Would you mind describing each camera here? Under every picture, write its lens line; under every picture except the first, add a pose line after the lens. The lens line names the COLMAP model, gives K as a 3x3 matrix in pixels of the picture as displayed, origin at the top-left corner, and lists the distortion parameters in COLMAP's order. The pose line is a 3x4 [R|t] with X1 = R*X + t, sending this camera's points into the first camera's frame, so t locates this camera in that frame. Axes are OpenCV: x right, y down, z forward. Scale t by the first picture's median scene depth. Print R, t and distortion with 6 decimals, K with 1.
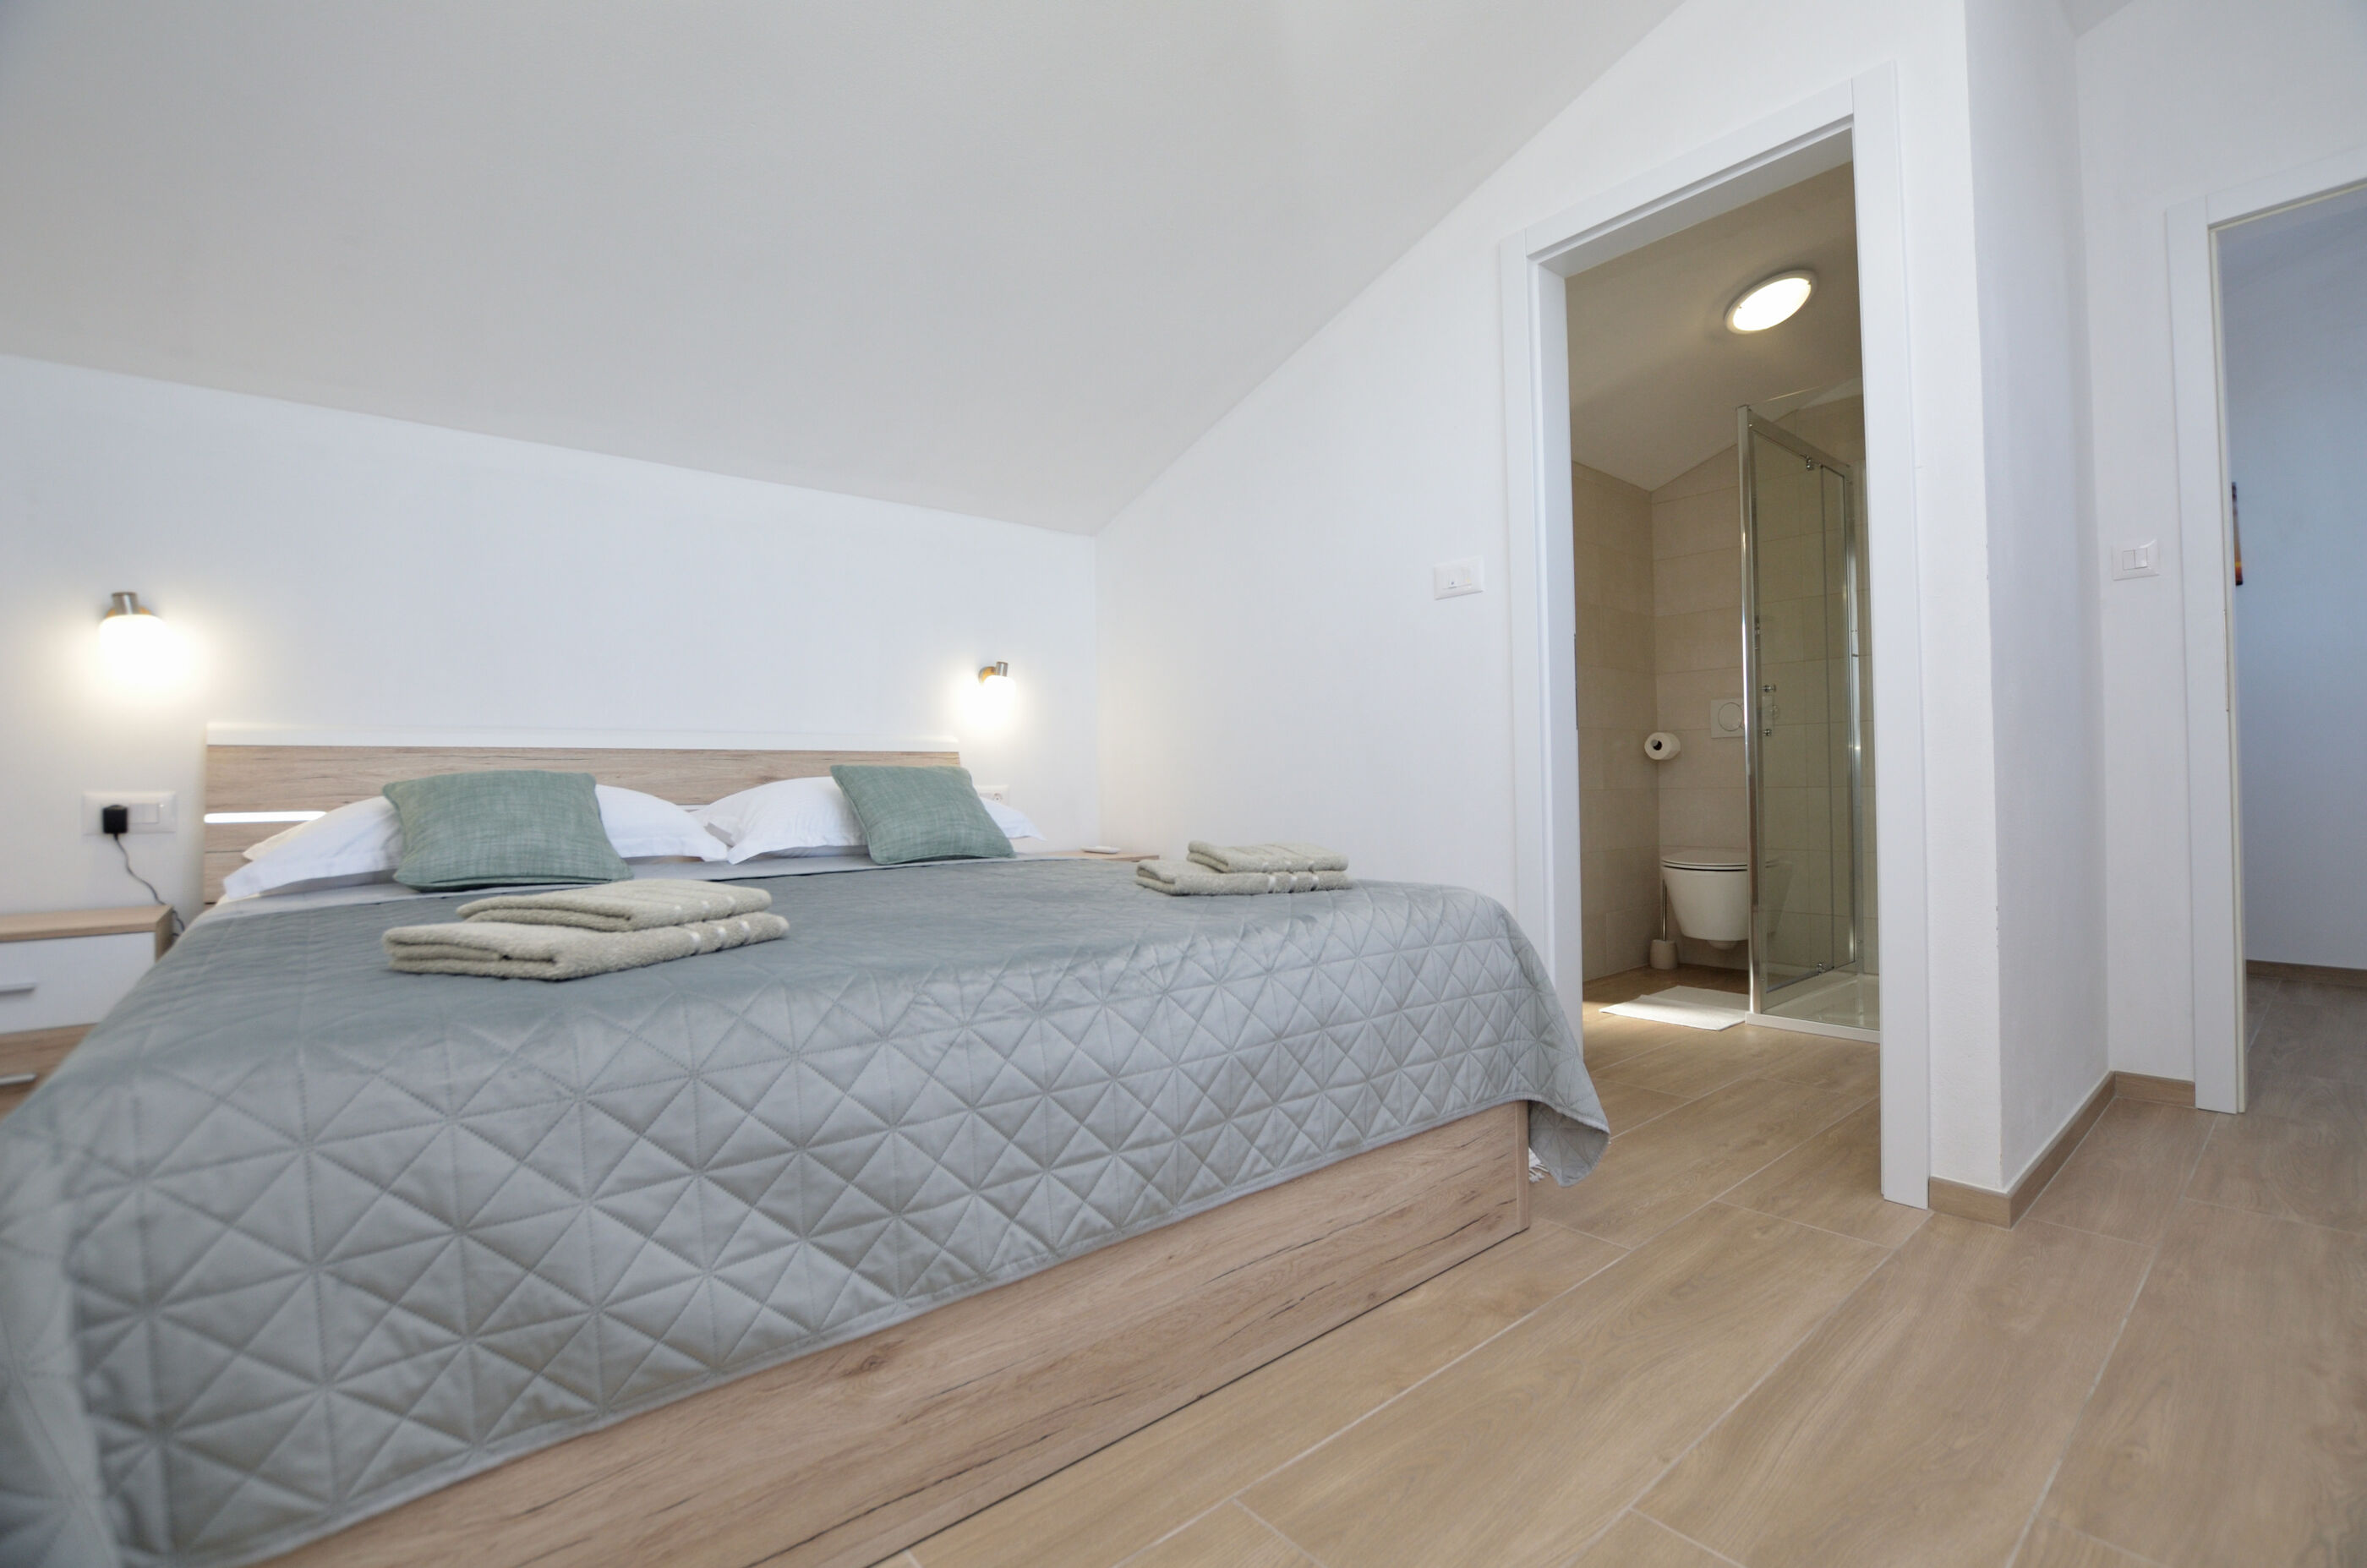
lens RADIAL K [[1040.0, 0, 1196.0], [0, 1040.0, 771.2], [0, 0, 1]] dist [-0.031254, 0.003724]
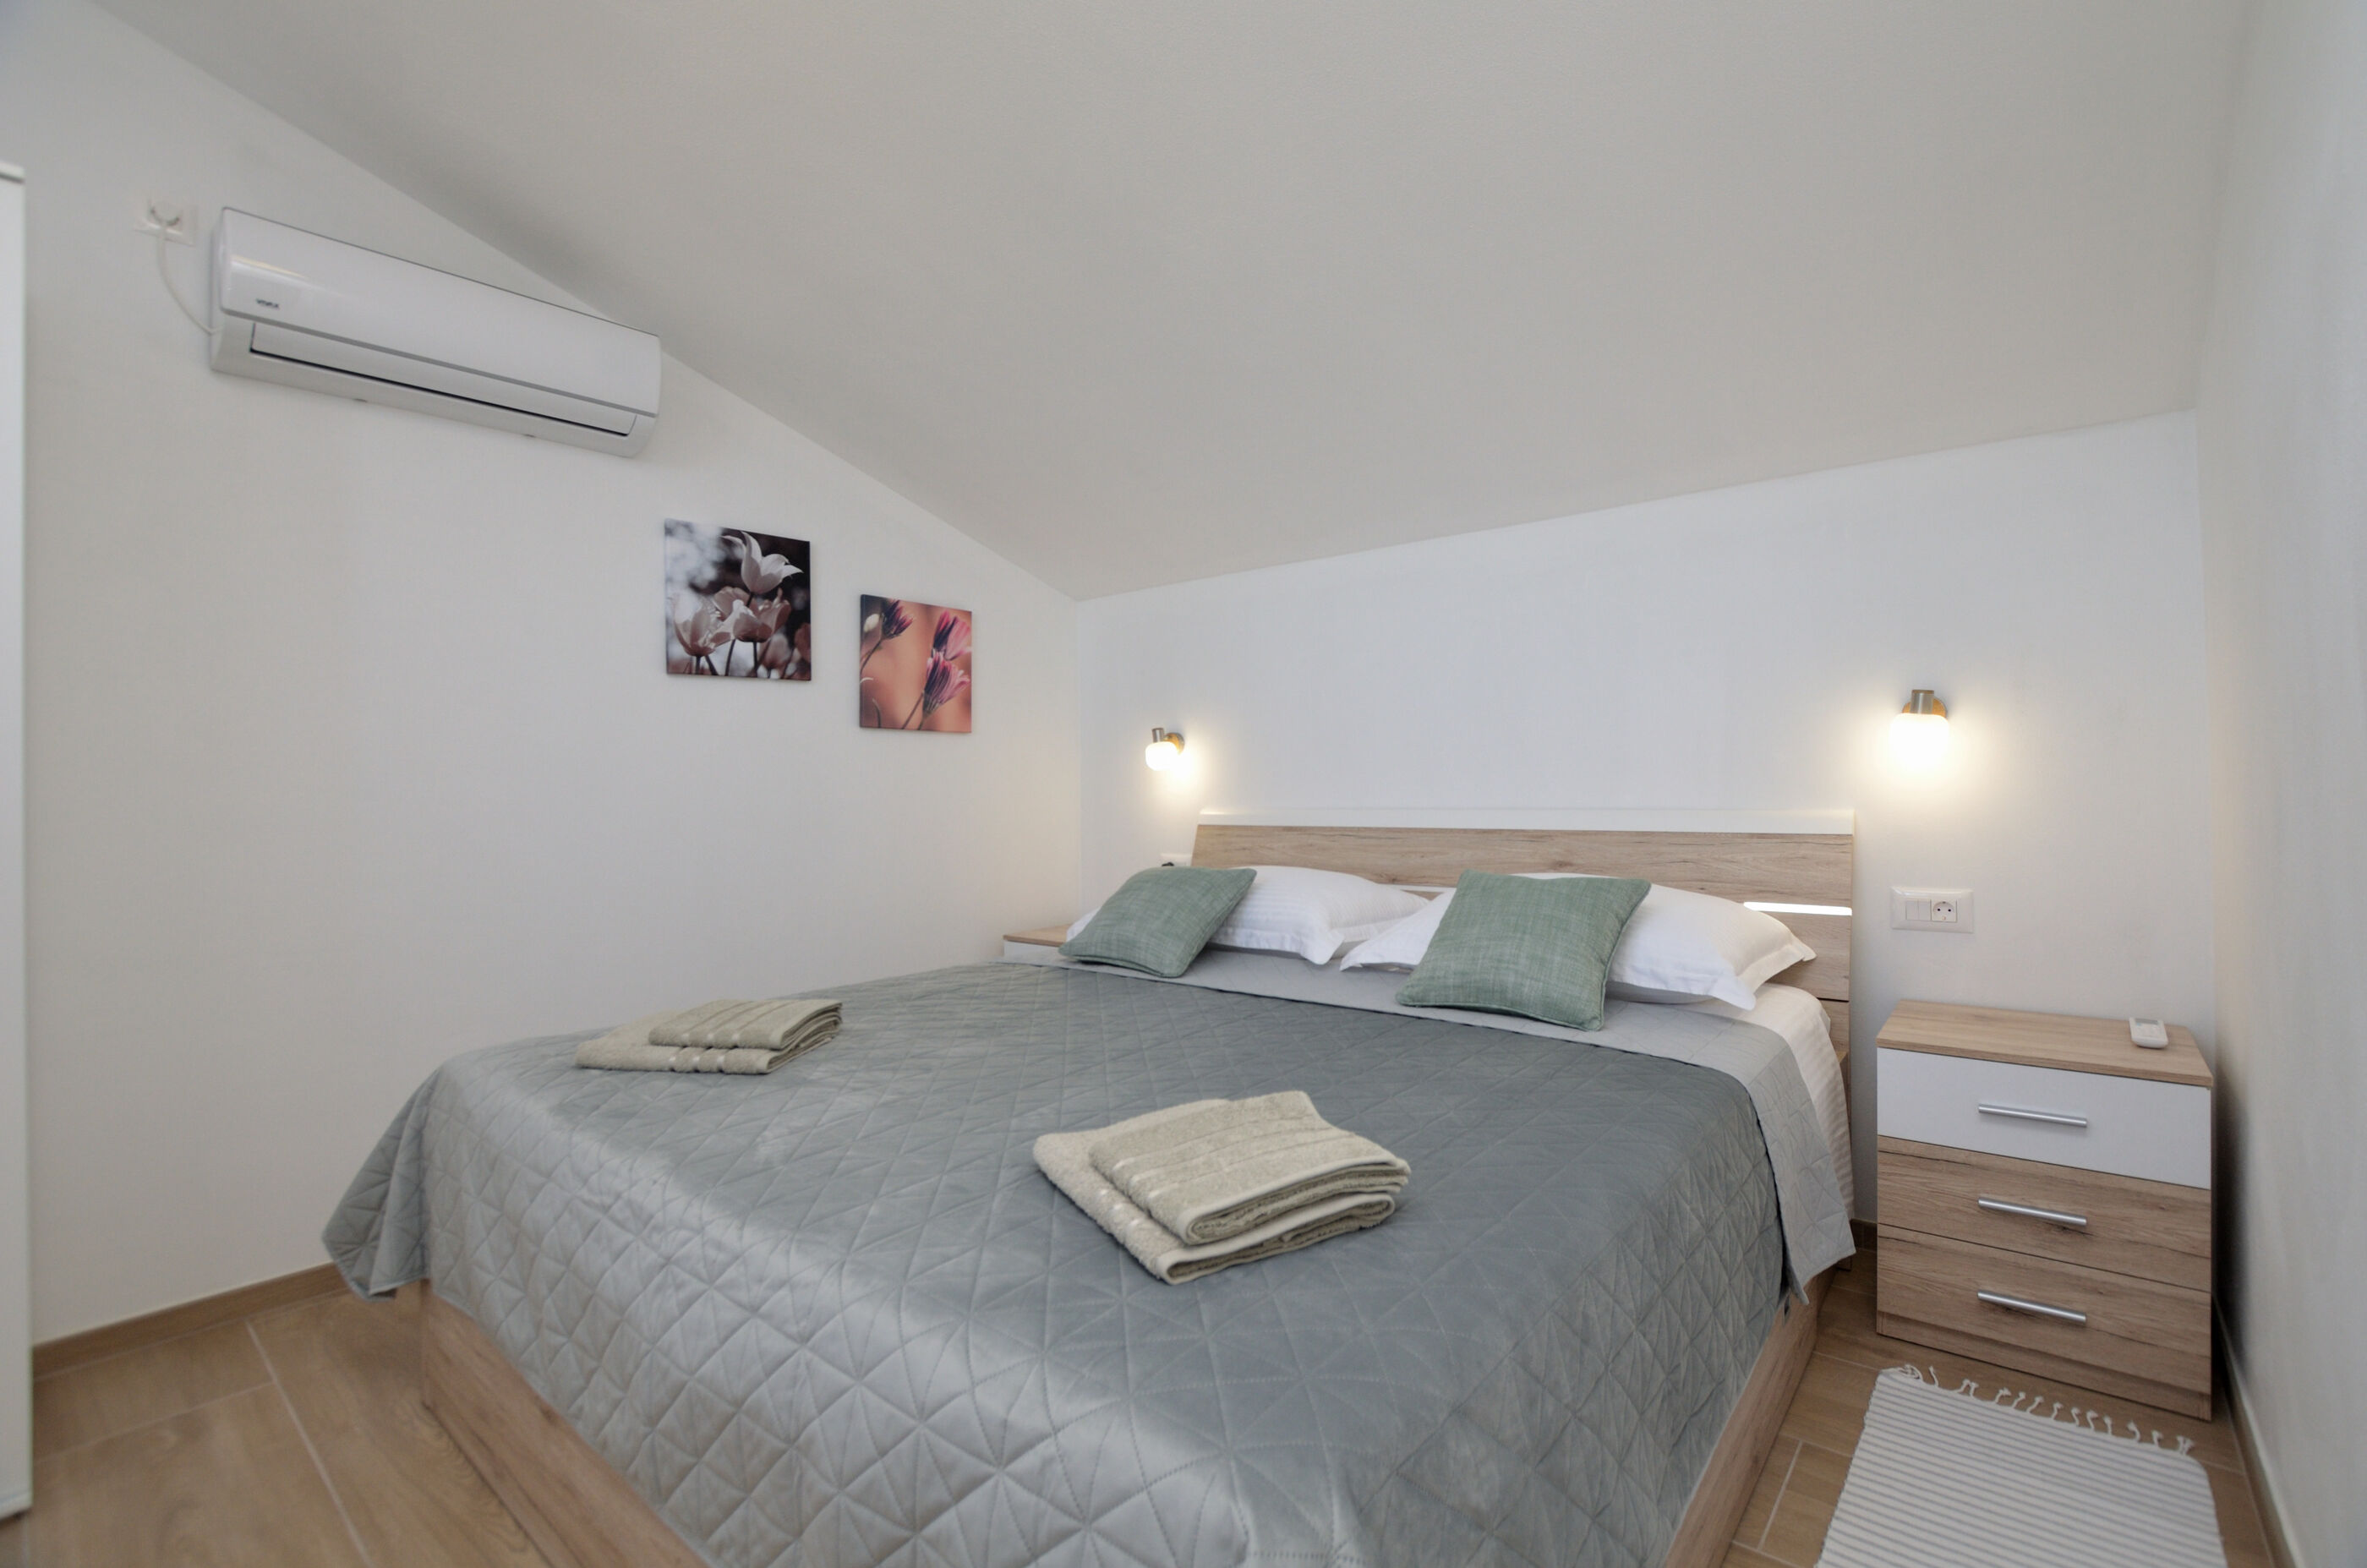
lens RADIAL K [[1040.0, 0, 1209.1], [0, 1040.0, 779.0], [0, 0, 1]] dist [-0.031254, 0.003724]
pose [[0.175457, 0.007746, -0.984457, 0.516280], [0.026228, 0.999577, 0.012539, -0.110784], [0.984138, -0.028021, 0.175180, 0.749244]]
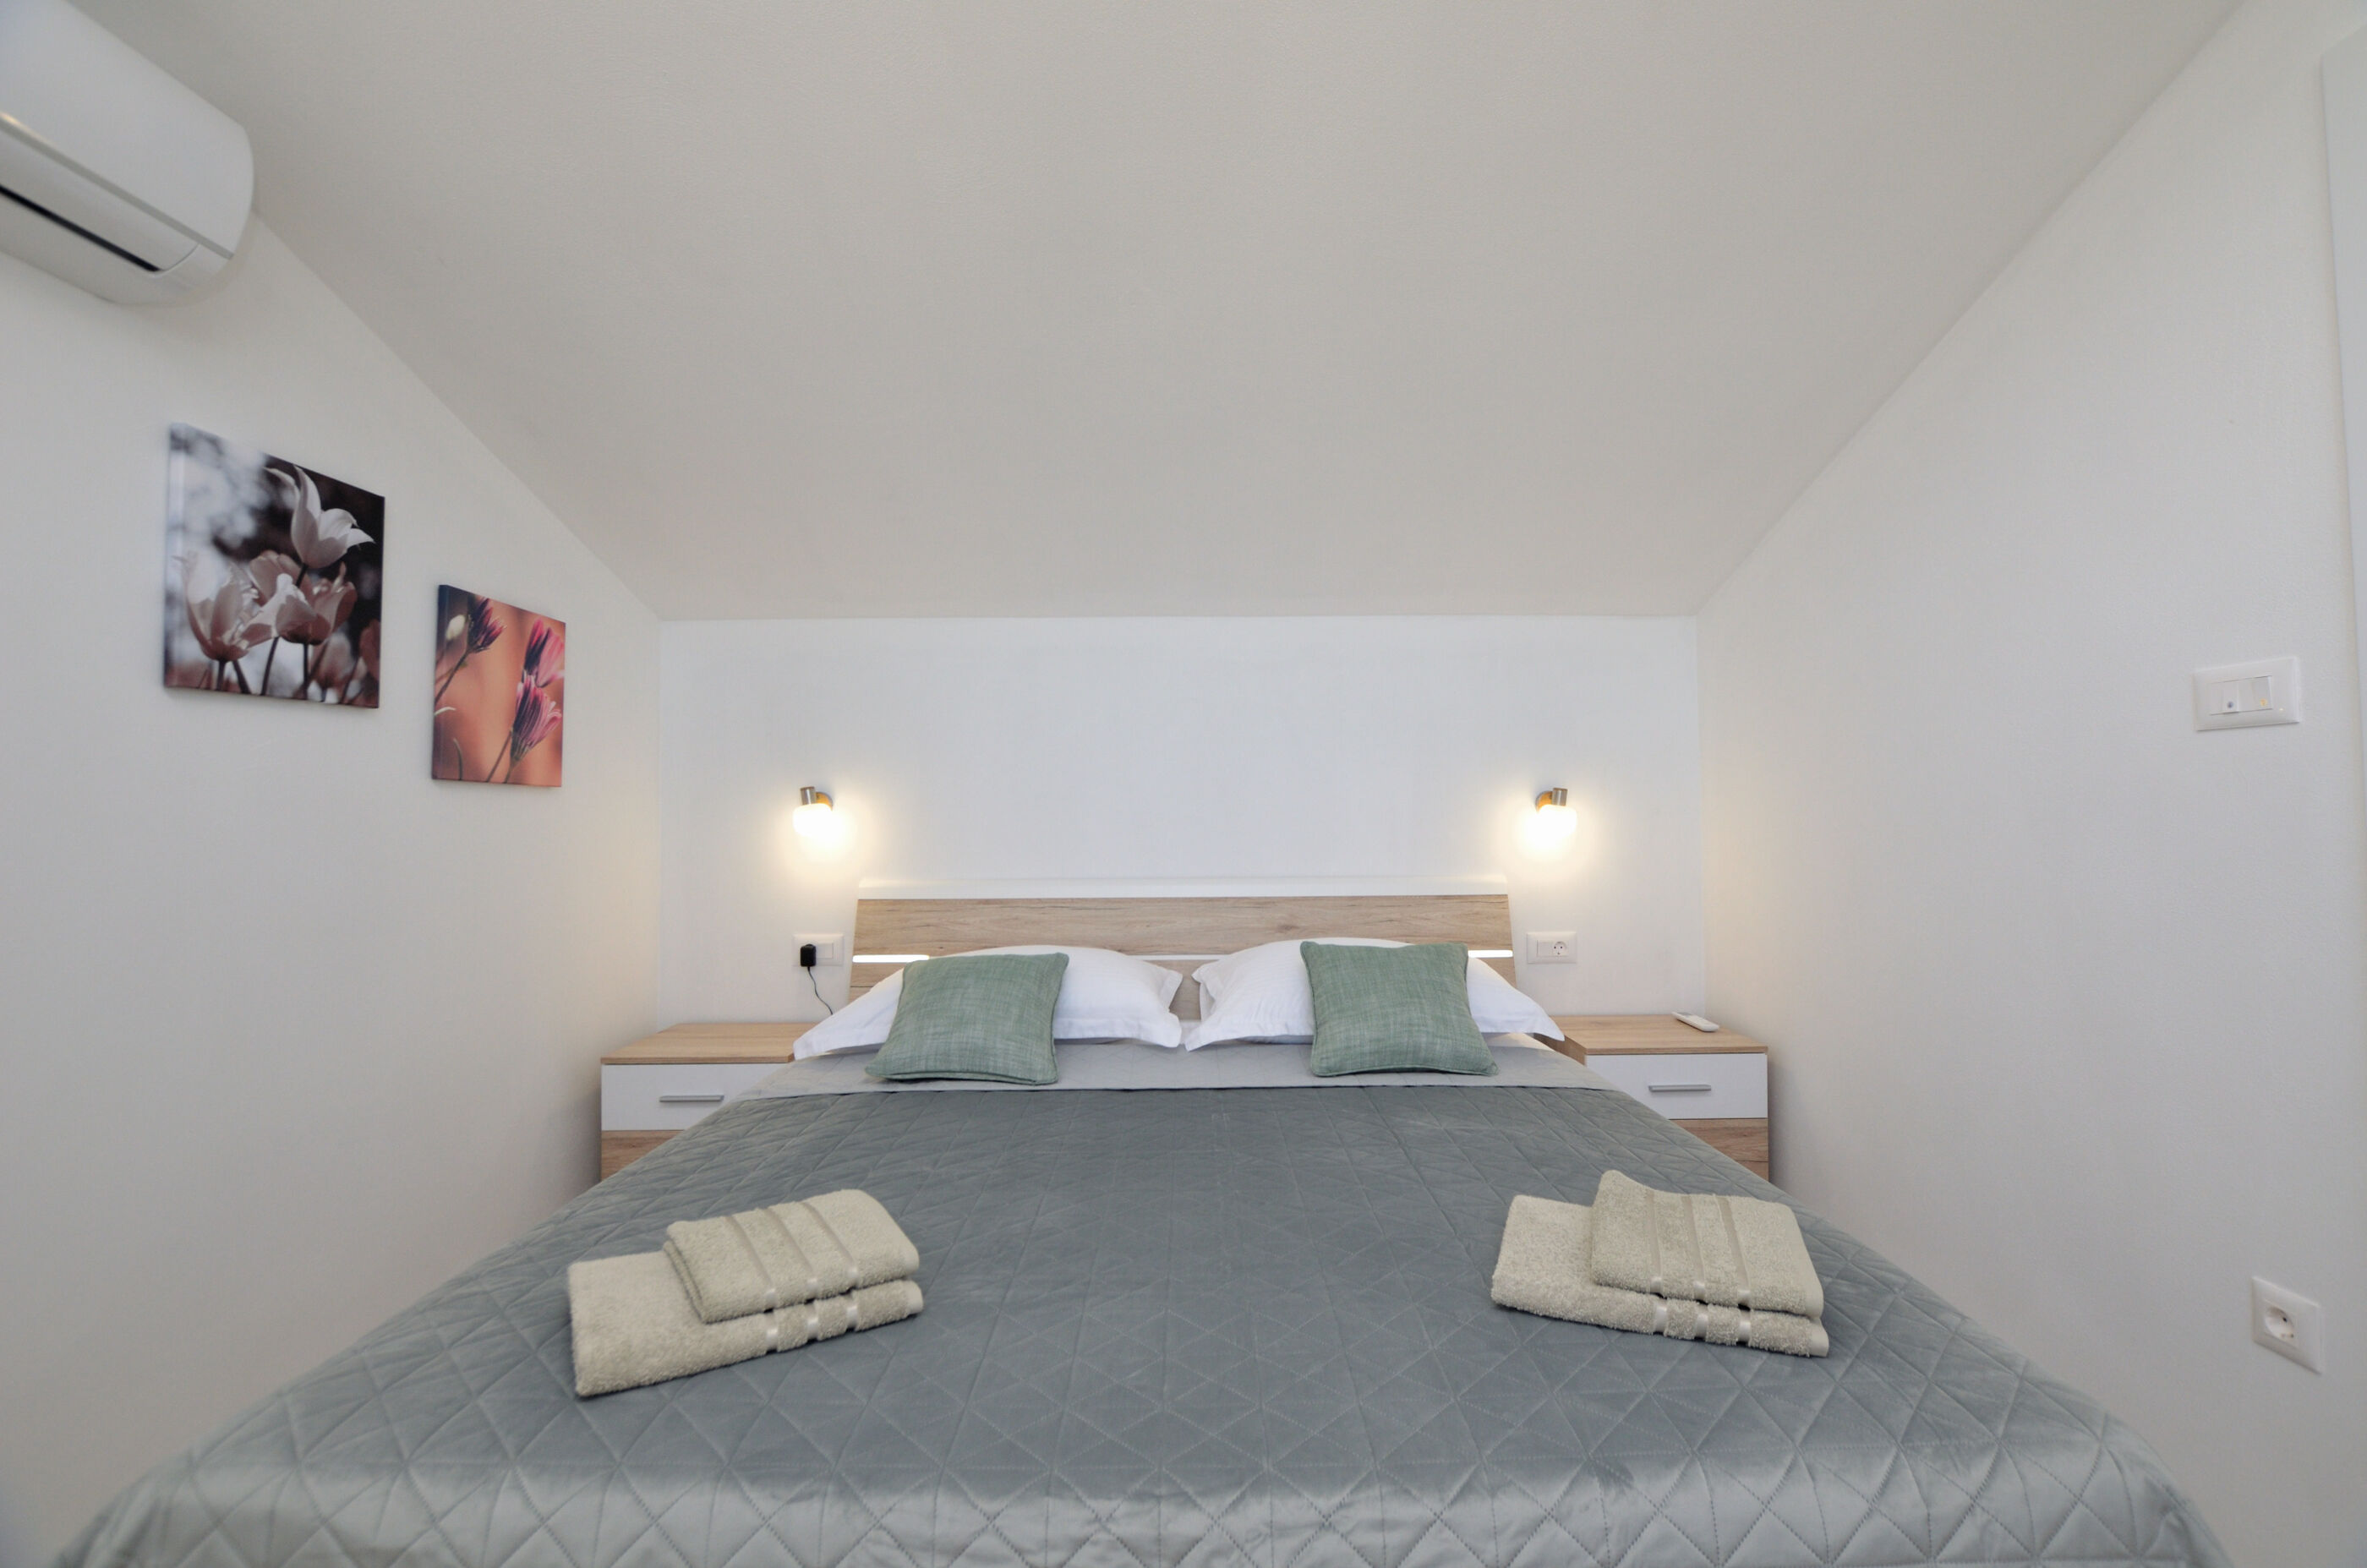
lens RADIAL K [[1040.0, 0, 1204.6], [0, 1040.0, 779.0], [0, 0, 1]] dist [-0.031254, 0.003724]
pose [[0.767035, -0.009796, -0.641530, 0.201460], [0.003628, 0.999934, -0.010931, -0.161985], [0.641594, 0.006057, 0.767020, 0.274007]]
